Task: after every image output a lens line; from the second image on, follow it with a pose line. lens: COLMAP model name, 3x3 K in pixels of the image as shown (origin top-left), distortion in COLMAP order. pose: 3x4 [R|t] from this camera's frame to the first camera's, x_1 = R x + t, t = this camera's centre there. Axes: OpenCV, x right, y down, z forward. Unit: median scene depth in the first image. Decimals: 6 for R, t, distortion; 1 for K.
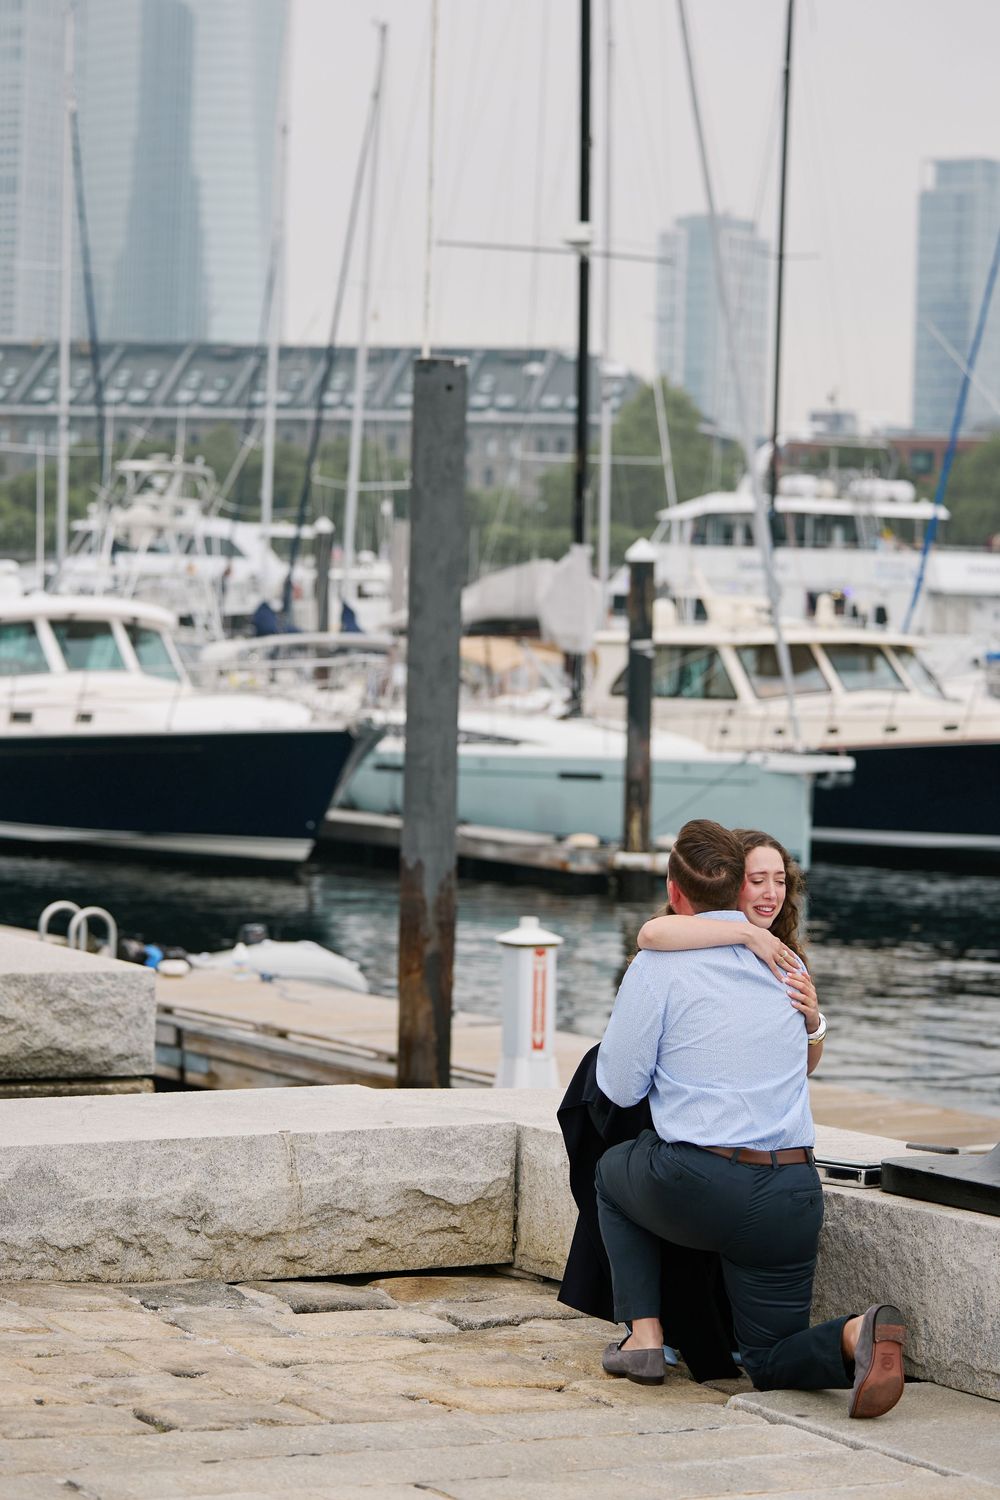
lens RADIAL K [[4187.7, 0, 498.2], [0, 4187.7, 758.4], [0, 0, 1]] dist [0.020515, 0.000000]
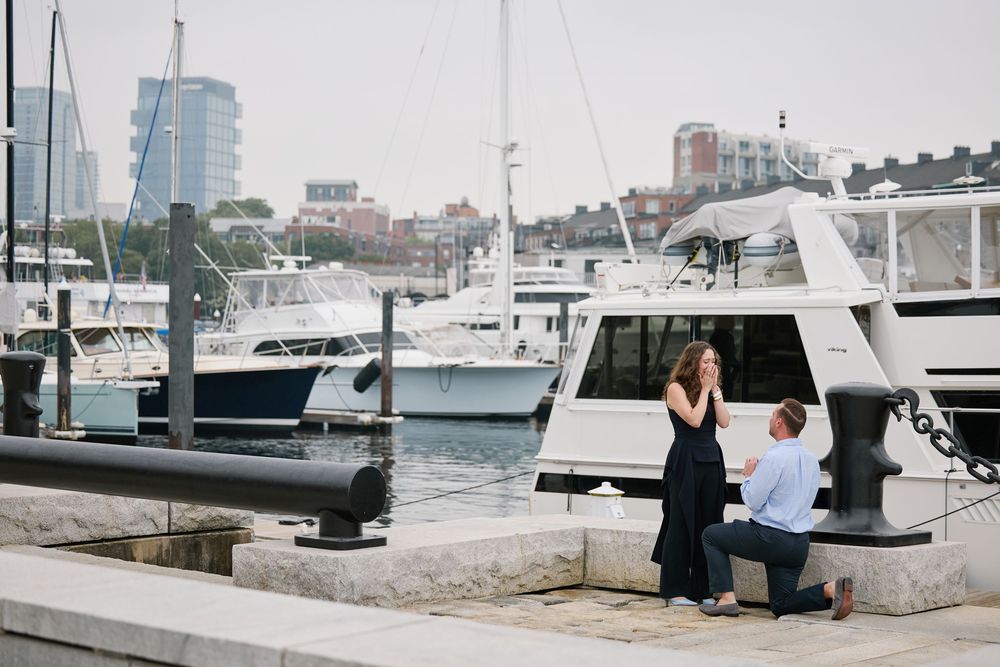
lens RADIAL K [[2060.8, 0, 537.3], [0, 2060.8, 350.5], [0, 0, 1]] dist [-0.140645, 0.000000]
pose [[0.927348, -0.022667, 0.373514, -0.475093], [0.027722, 0.999582, -0.008165, -0.008244], [-0.373173, 0.017926, 0.927589, -0.123717]]
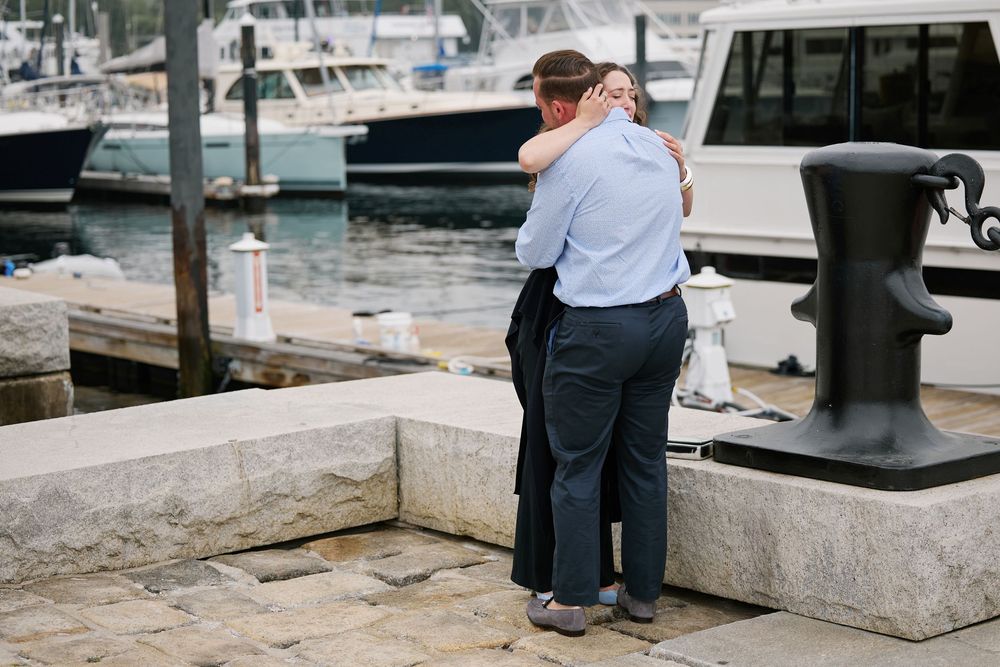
lens RADIAL K [[2060.8, 0, 466.8], [0, 2060.8, 291.9], [0, 0, 1]] dist [-0.140645, 0.000000]
pose [[0.984928, -0.071879, 0.157321, -0.074824], [0.058942, 0.994601, 0.085414, -0.008544], [-0.162611, -0.074854, 0.983847, 0.343082]]
